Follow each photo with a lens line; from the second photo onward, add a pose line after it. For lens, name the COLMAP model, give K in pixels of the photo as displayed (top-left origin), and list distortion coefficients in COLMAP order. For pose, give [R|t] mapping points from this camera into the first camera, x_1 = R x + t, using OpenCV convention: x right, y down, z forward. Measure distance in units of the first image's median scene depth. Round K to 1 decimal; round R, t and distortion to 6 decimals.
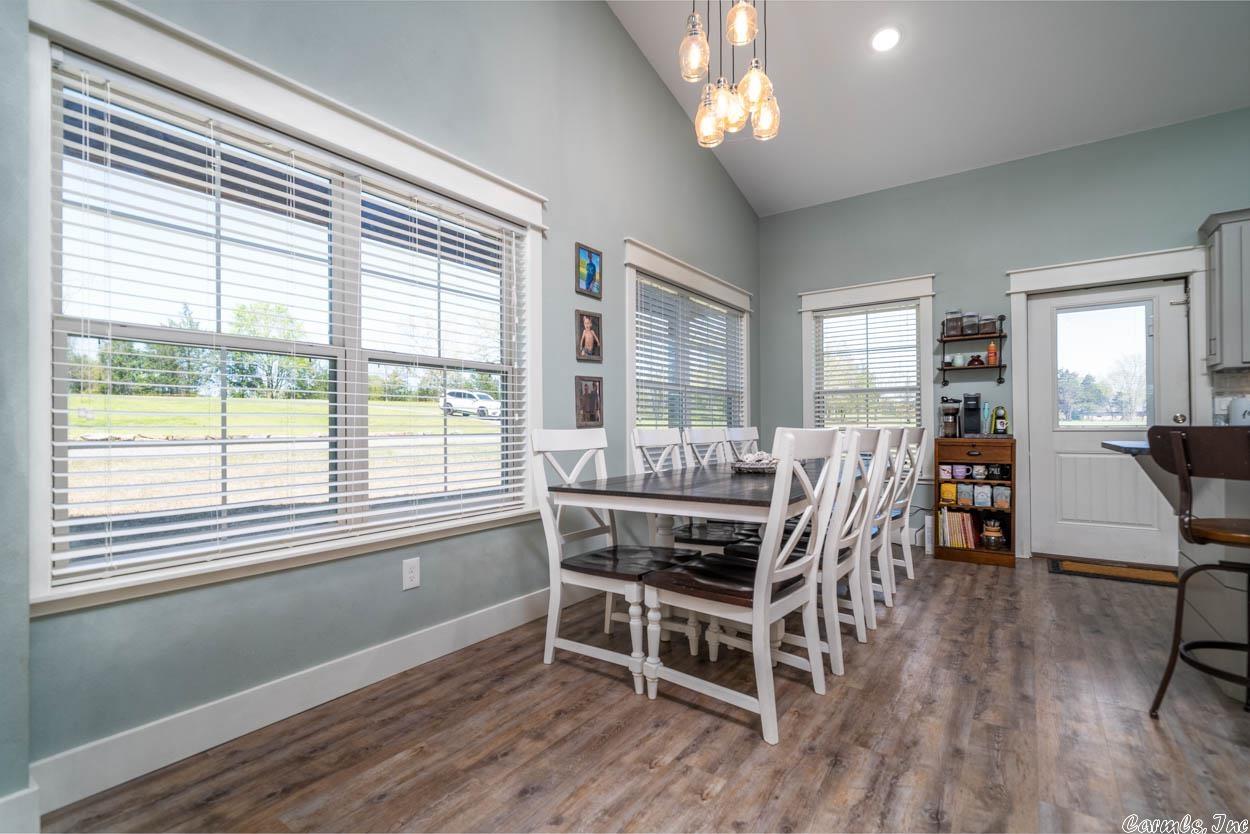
lens RADIAL K [[567.9, 0, 612.7], [0, 567.9, 422.0], [0, 0, 1]] dist [0.000619, 0.000511]
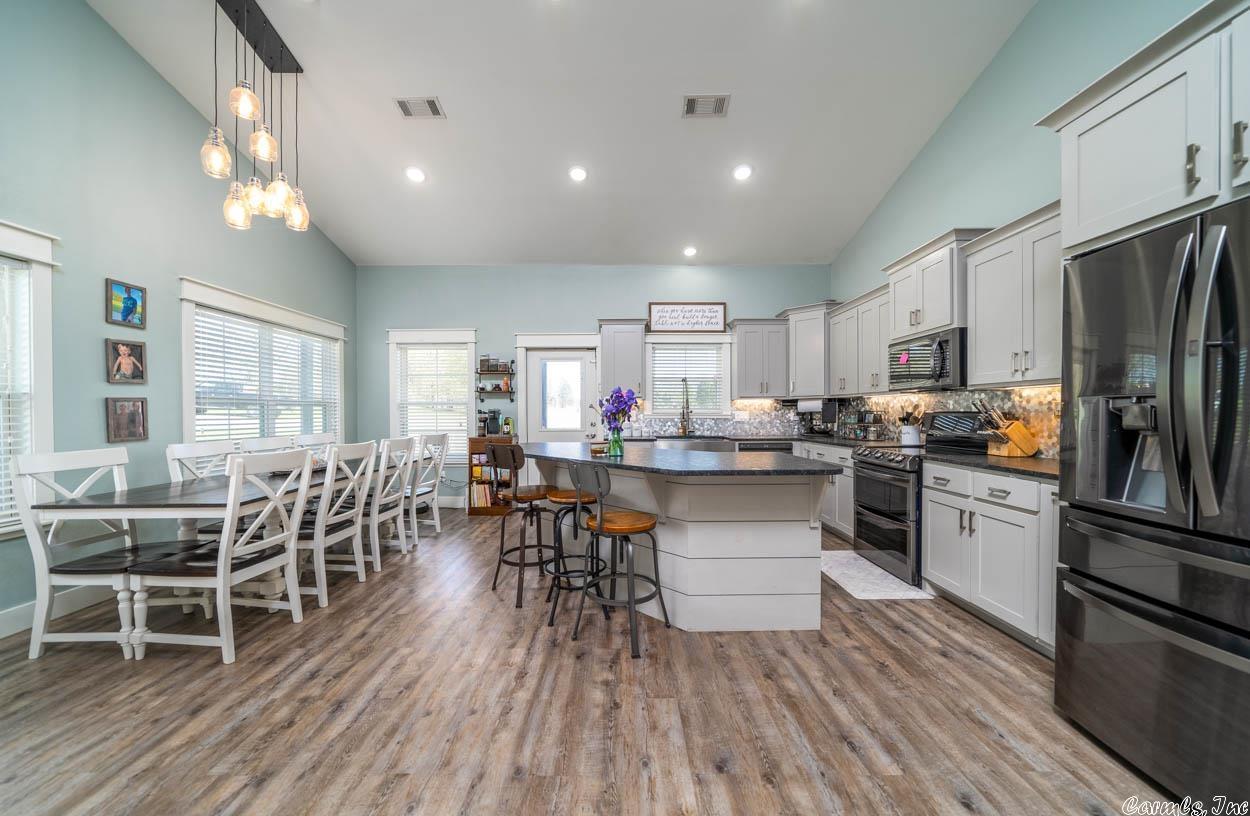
lens RADIAL K [[457.3, 0, 616.2], [0, 457.3, 416.5], [0, 0, 1]] dist [-0.005040, -0.000195]
pose [[0.808666, -0.001950, 0.588265, 0.228627], [-0.006048, 0.999914, 0.011628, -0.063105], [-0.588237, -0.012961, 0.808585, -0.326983]]
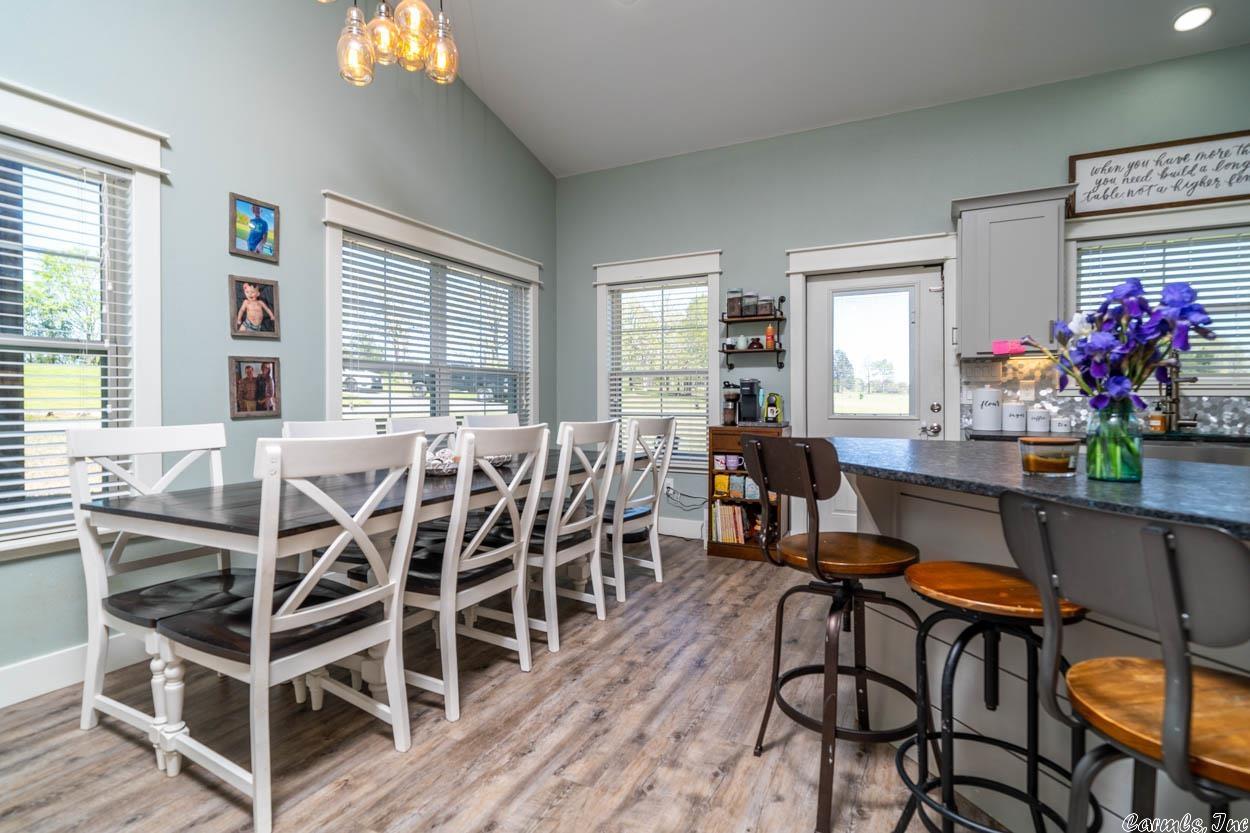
lens RADIAL K [[605.7, 0, 607.4], [0, 605.7, 402.3], [0, 0, 1]] dist [-0.000024, 0.000196]
pose [[0.989135, 0.004914, 0.146925, 0.359597], [-0.006656, 0.999913, 0.011365, -0.029758], [-0.146856, -0.012219, 0.989082, 0.058085]]
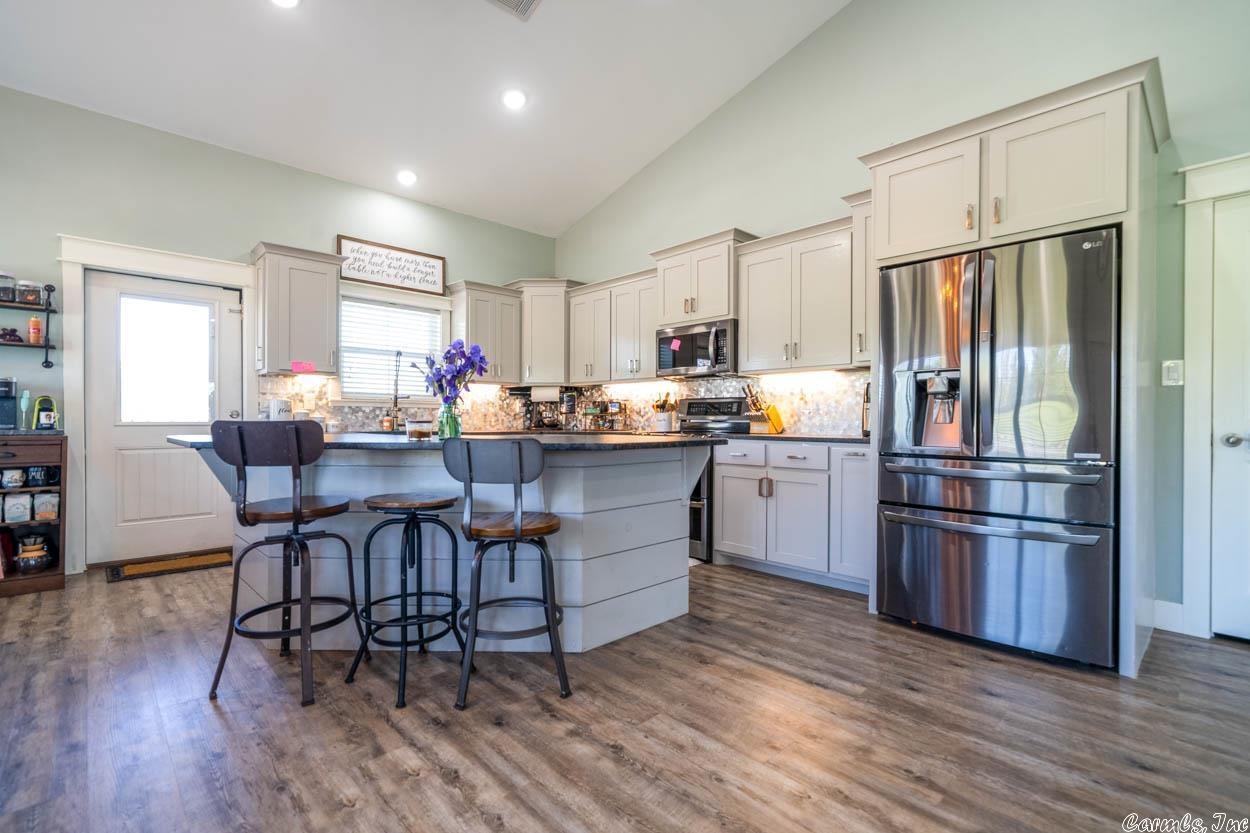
lens RADIAL K [[567.9, 0, 629.5], [0, 567.9, 422.1], [0, 0, 1]] dist [0.000619, 0.000511]
pose [[0.174825, 0.001852, 0.984598, 0.032177], [-0.011947, 0.999929, 0.000241, 0.000057], [-0.984527, -0.011805, 0.174834, 0.040359]]
